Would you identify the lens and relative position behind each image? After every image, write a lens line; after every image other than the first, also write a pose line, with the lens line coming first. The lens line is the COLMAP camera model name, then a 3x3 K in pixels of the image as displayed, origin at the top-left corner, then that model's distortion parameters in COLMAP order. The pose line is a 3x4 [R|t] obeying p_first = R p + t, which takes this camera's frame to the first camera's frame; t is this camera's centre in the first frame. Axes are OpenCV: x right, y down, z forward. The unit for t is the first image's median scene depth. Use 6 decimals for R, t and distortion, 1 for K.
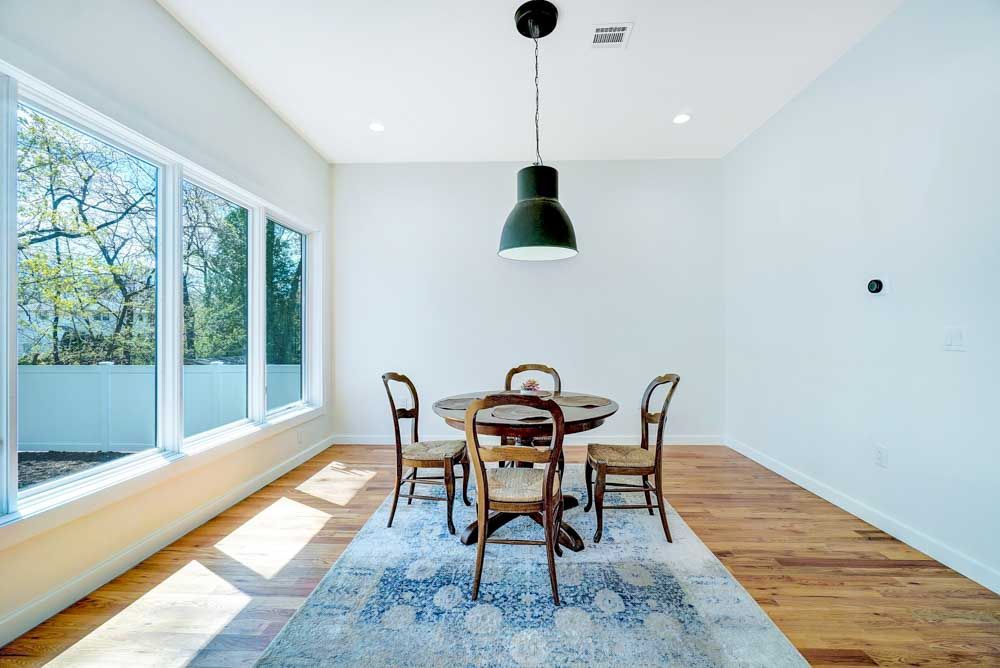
lens RADIAL K [[434.5, 0, 504.1], [0, 434.5, 331.1], [0, 0, 1]] dist [0.012977, 0.000151]
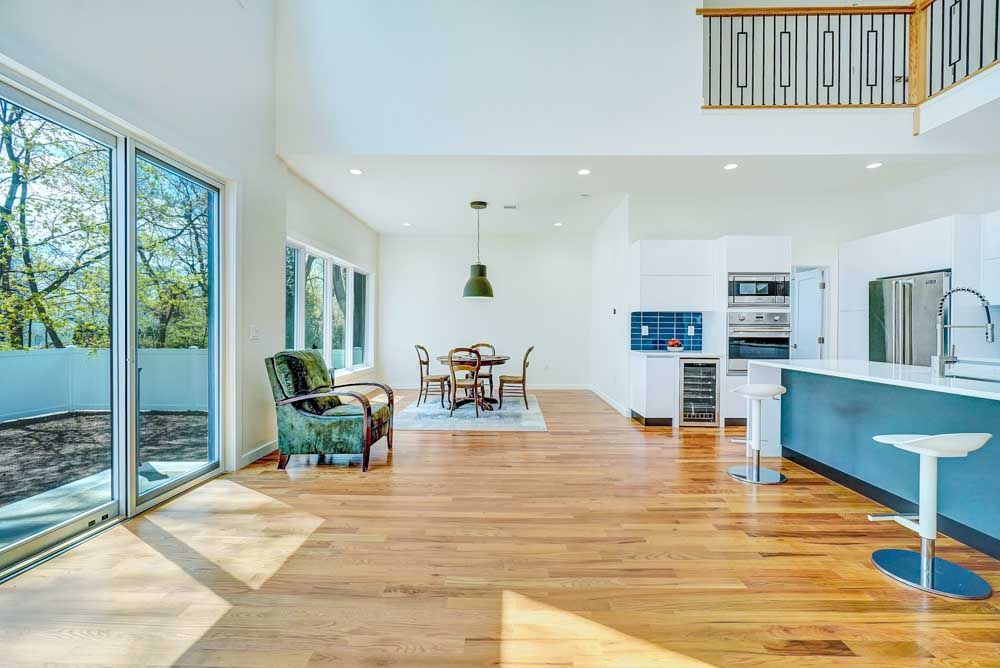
lens RADIAL K [[434.5, 0, 504.1], [0, 434.5, 331.1], [0, 0, 1]] dist [0.012977, 0.000151]
pose [[0.999678, 0.015613, 0.020002, 0.170055], [-0.015711, 0.999865, 0.004766, 0.000118], [-0.019924, -0.005079, 0.999789, -1.462063]]
